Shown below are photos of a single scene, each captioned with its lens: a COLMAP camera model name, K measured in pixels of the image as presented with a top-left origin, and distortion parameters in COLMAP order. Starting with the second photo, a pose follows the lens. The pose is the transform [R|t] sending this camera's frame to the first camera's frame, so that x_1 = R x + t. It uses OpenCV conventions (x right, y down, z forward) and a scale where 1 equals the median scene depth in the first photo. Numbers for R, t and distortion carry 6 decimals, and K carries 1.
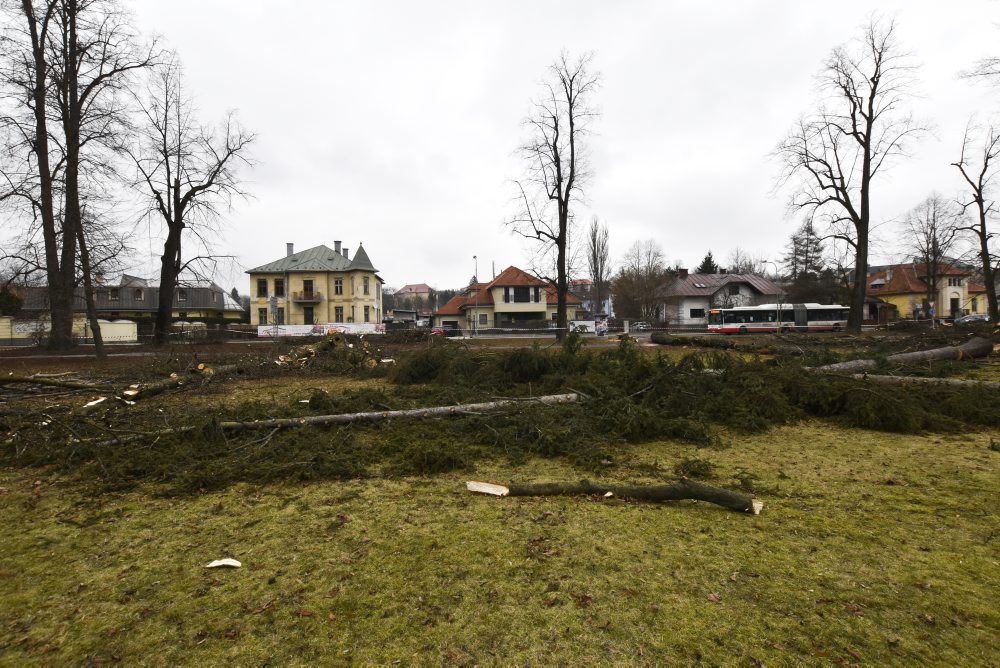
lens RADIAL K [[444.6, 0, 497.7], [0, 444.6, 334.2], [0, 0, 1]] dist [-0.023341, 0.000625]
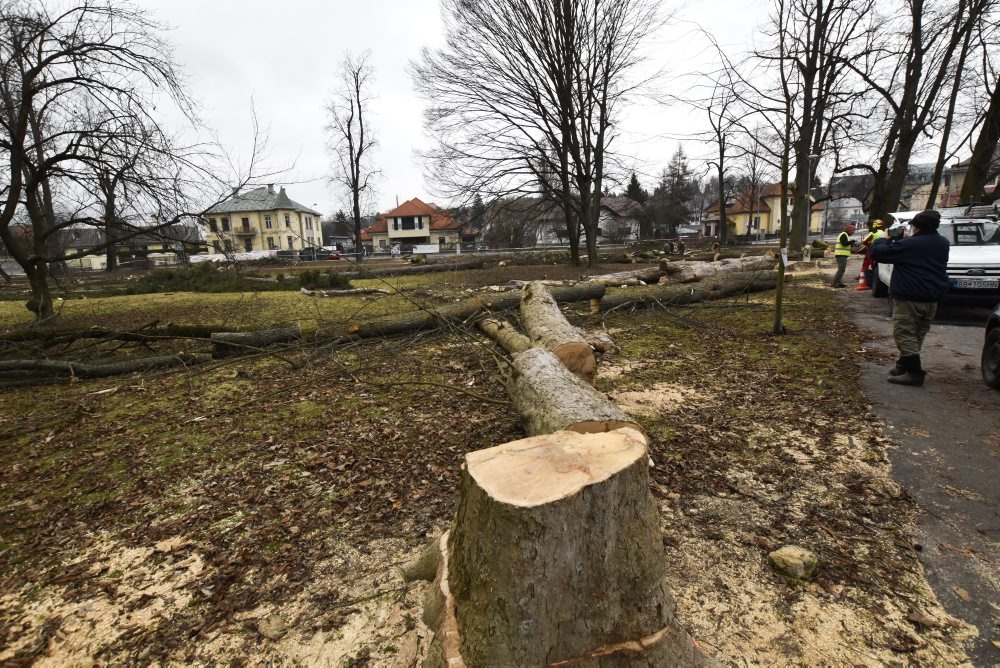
lens RADIAL K [[444.6, 0, 496.8], [0, 444.6, 336.3], [0, 0, 1]] dist [-0.023341, 0.000625]
pose [[0.995044, -0.001867, -0.099422, 0.432683], [0.021385, 0.980447, 0.195619, -0.015407], [0.097113, -0.196776, 0.975627, -0.270707]]
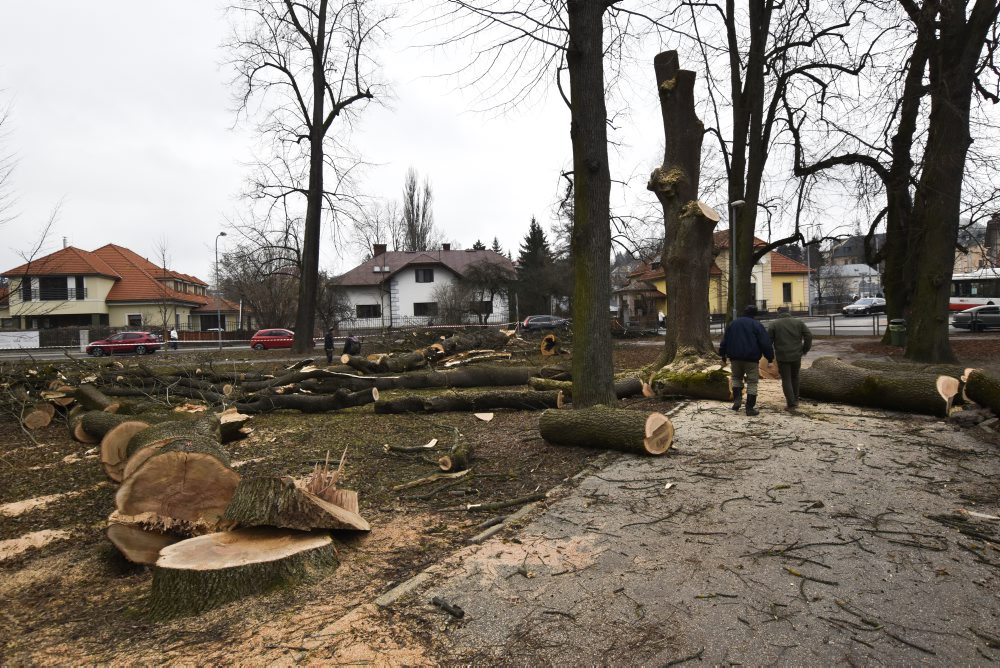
lens RADIAL K [[592.6, 0, 500.2], [0, 592.6, 333.6], [0, 0, 1]] dist [0.000375, 0.000816]
pose [[0.999603, -0.015340, 0.023633, 0.690535], [0.015161, 0.999855, 0.007728, -0.019722], [-0.023748, -0.007367, 0.999691, 0.117147]]
